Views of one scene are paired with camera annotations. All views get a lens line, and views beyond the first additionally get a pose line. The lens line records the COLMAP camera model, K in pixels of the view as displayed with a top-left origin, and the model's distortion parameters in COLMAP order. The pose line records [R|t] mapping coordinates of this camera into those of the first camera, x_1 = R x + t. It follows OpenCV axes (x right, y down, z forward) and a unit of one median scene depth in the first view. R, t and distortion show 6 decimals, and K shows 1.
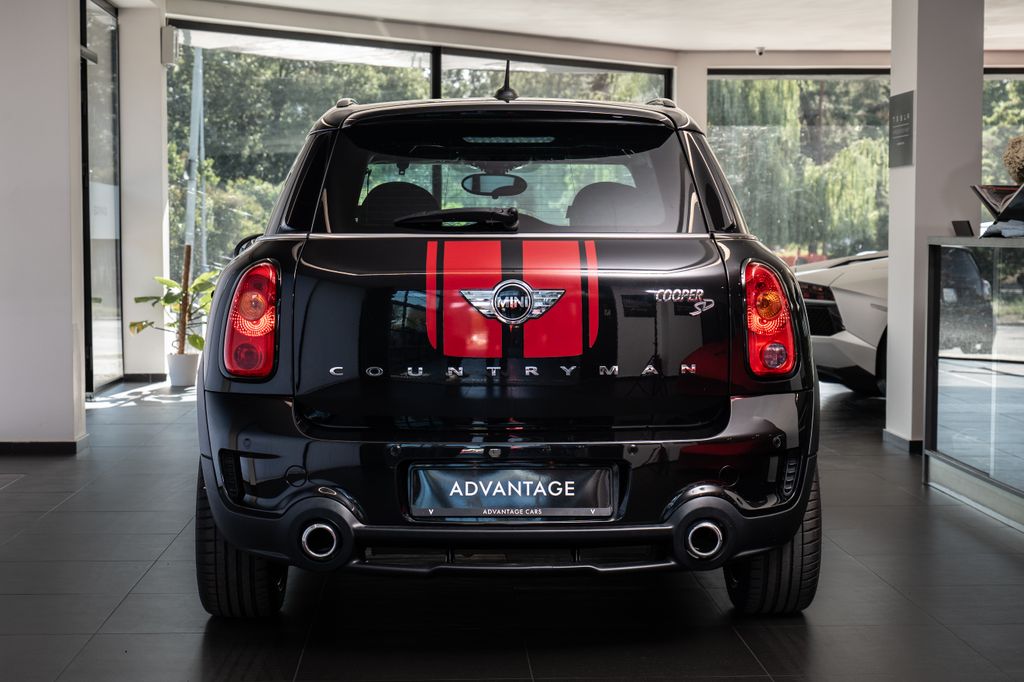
lens RADIAL K [[1822.3, 0, 512.0], [0, 1822.3, 341.0], [0, 0, 1]] dist [0.057775, 0.035587]
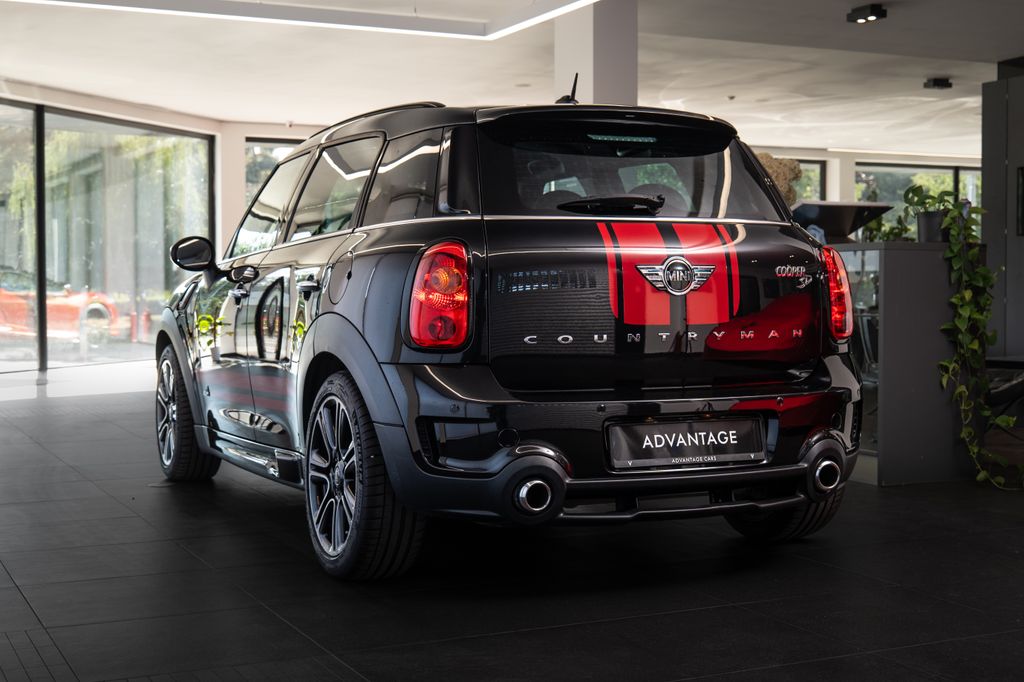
lens RADIAL K [[1393.7, 0, 512.0], [0, 1393.7, 341.0], [0, 0, 1]] dist [-0.019712, -0.084671]
pose [[0.913464, -0.016541, 0.406584, -0.452129], [0.024171, 0.999615, -0.013636, 0.028810], [-0.406202, 0.022283, 0.913512, 0.250914]]
